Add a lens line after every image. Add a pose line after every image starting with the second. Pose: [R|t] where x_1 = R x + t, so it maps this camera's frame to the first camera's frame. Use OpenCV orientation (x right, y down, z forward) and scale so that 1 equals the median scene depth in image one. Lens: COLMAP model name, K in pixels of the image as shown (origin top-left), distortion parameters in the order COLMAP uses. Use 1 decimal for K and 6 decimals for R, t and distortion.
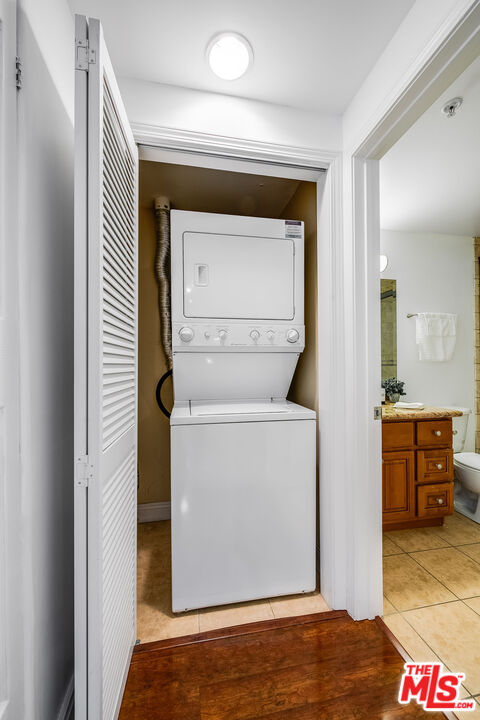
lens RADIAL K [[283.8, 0, 240.0], [0, 283.8, 360.0], [0, 0, 1]] dist [0.000041, -0.000230]
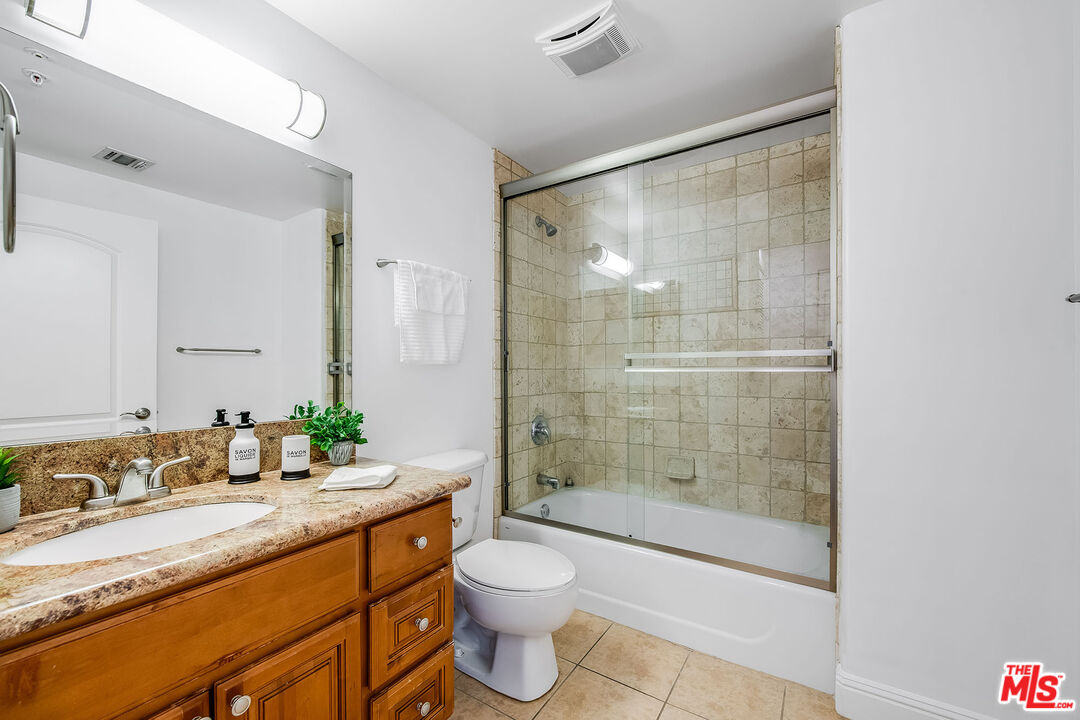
lens RADIAL K [[425.7, 0, 539.4], [0, 425.7, 355.4], [0, 0, 1]] dist [0.000041, -0.000230]
pose [[0.698796, 0.018351, 0.715086, 0.324297], [-0.003033, 0.999738, -0.022692, 0.005834], [-0.715315, 0.013689, 0.698668, 0.389227]]
